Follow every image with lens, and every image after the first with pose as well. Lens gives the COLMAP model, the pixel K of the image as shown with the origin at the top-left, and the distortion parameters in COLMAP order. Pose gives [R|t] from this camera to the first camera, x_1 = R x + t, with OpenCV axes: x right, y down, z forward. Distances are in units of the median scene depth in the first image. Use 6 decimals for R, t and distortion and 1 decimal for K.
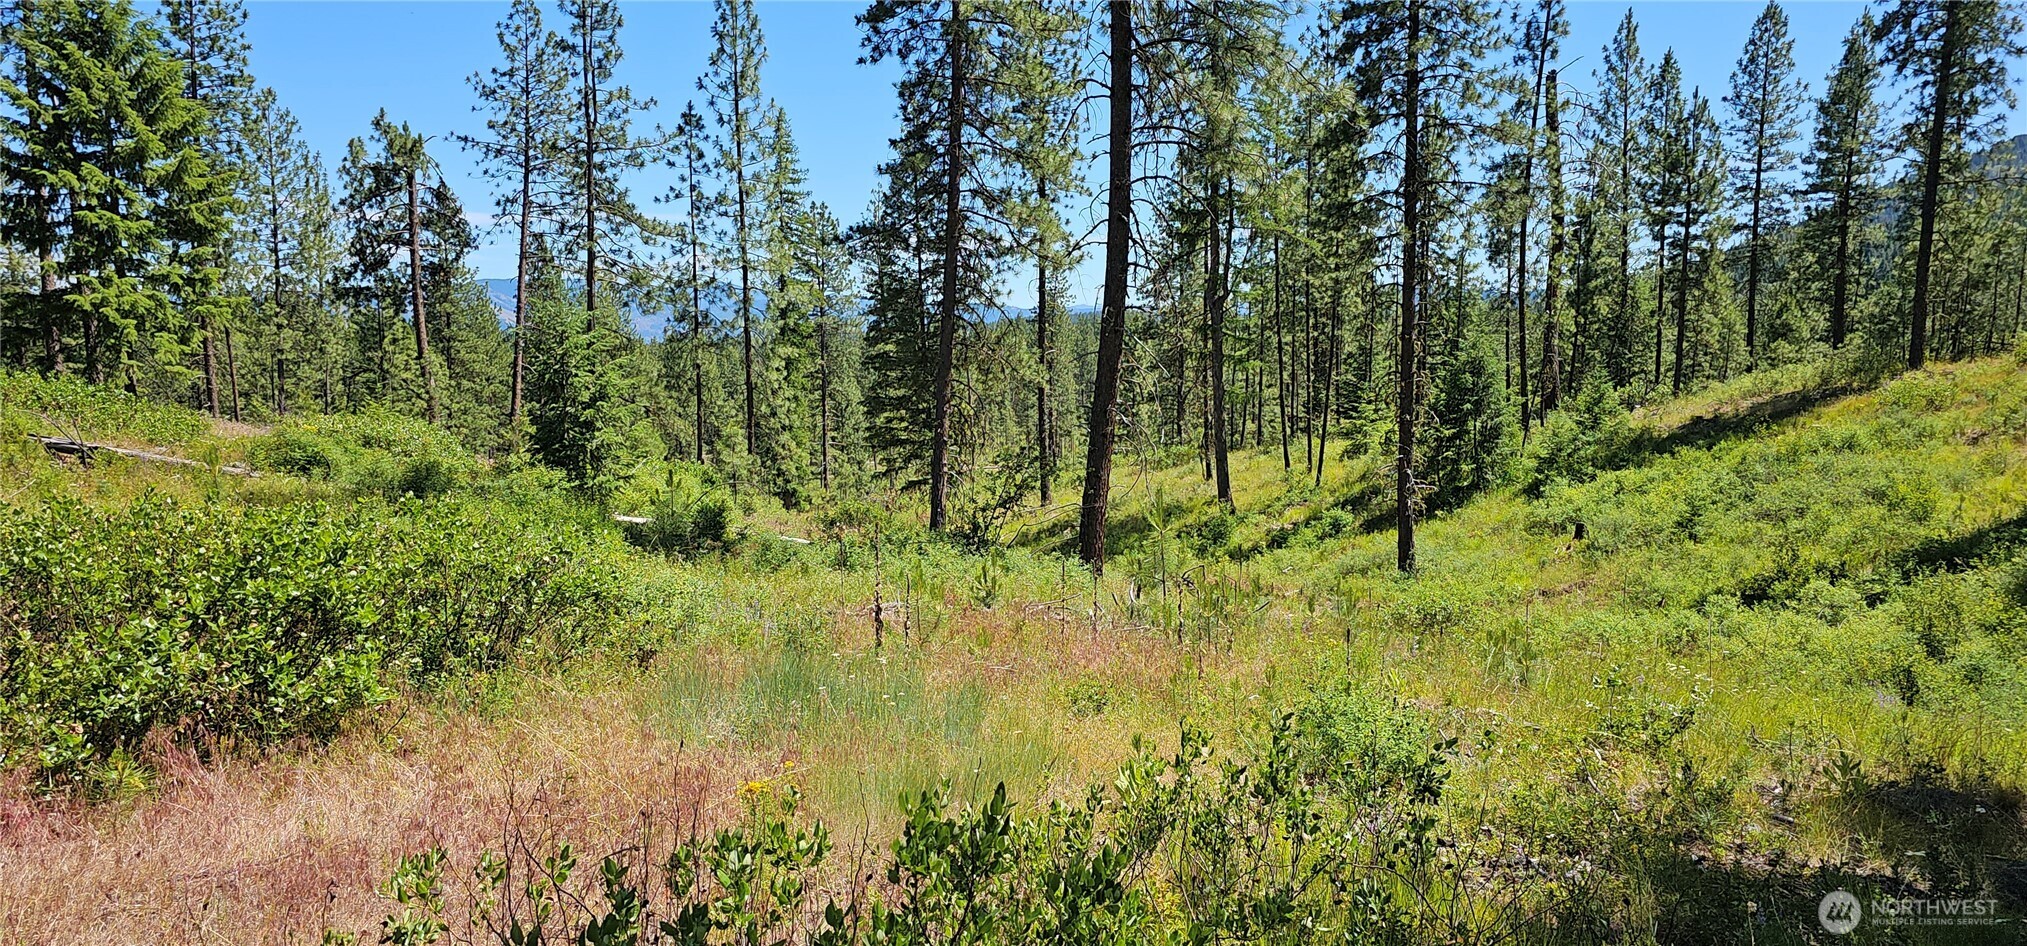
lens RADIAL K [[1367.9, 0, 1021.4], [0, 1367.9, 466.8], [0, 0, 1]] dist [0.042334, -0.038495]
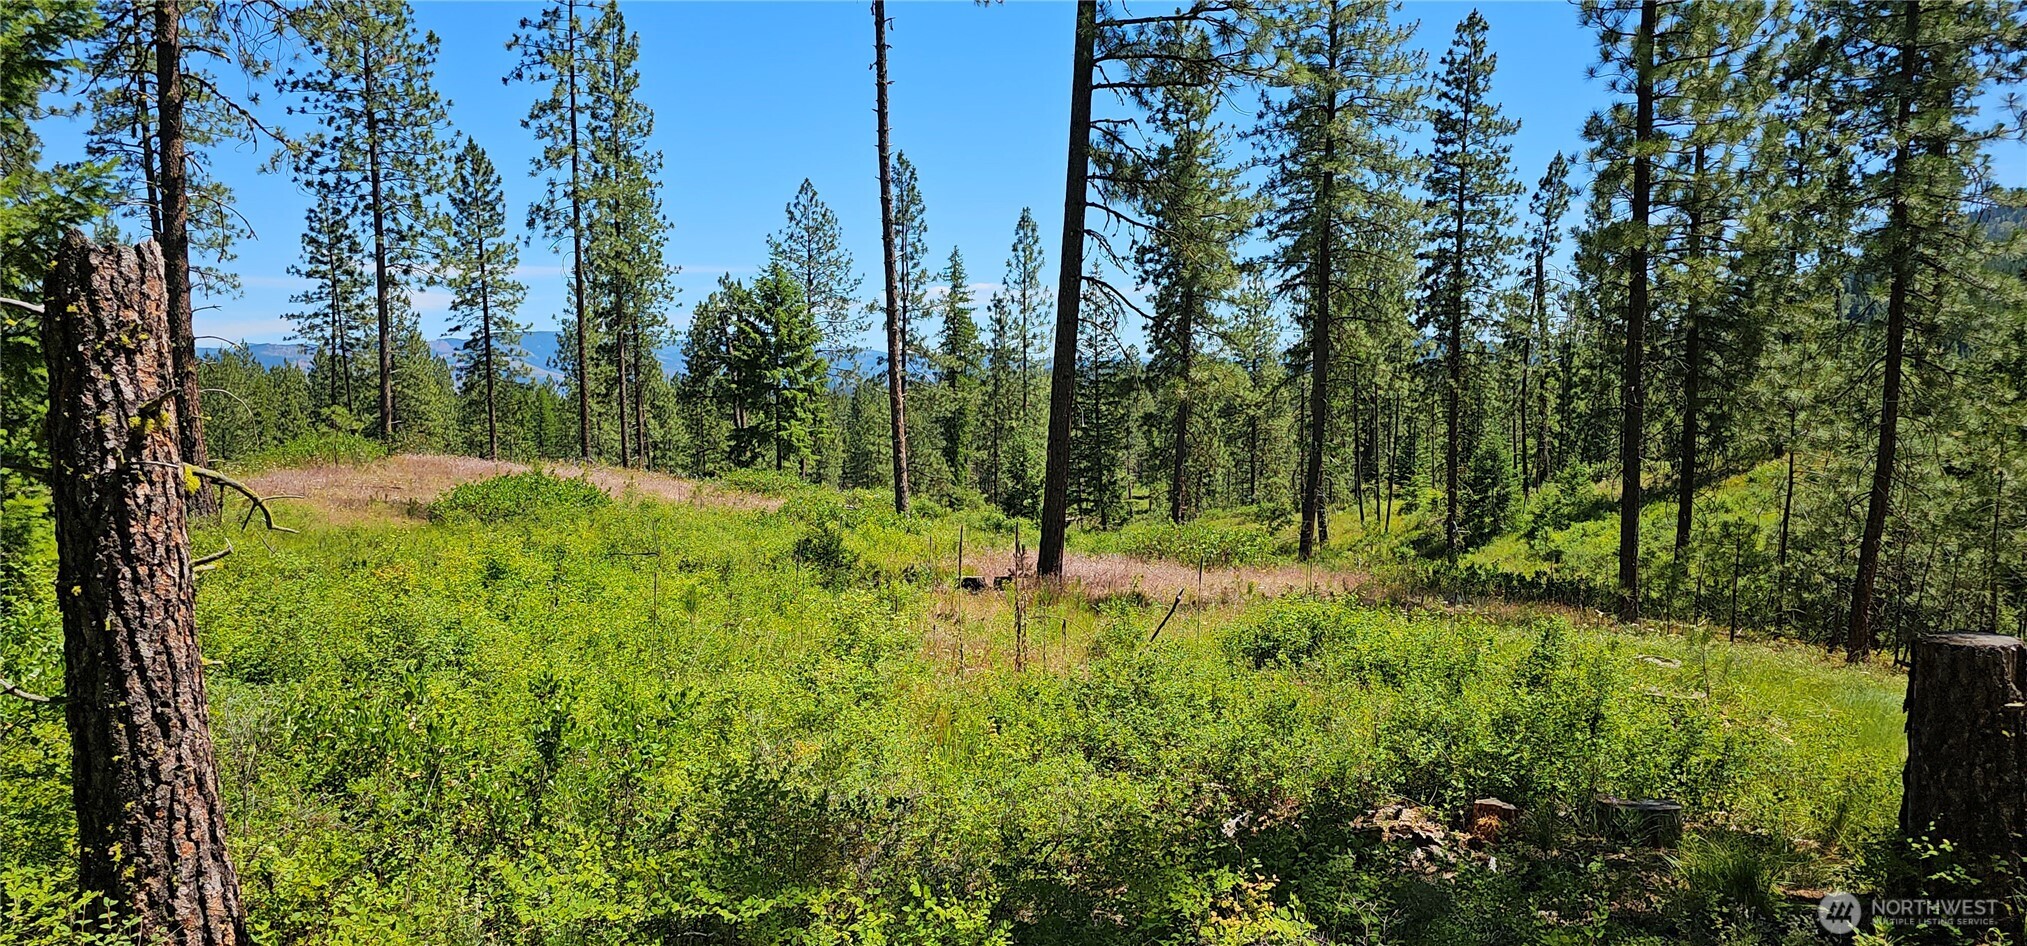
lens RADIAL K [[1367.9, 0, 994.3], [0, 1367.9, 478.8], [0, 0, 1]] dist [0.042334, -0.038495]
pose [[0.999751, 0.000872, -0.022281, -0.197623], [-0.001503, 0.999597, -0.028345, -0.001291], [0.022247, 0.028372, 0.999350, -0.562685]]
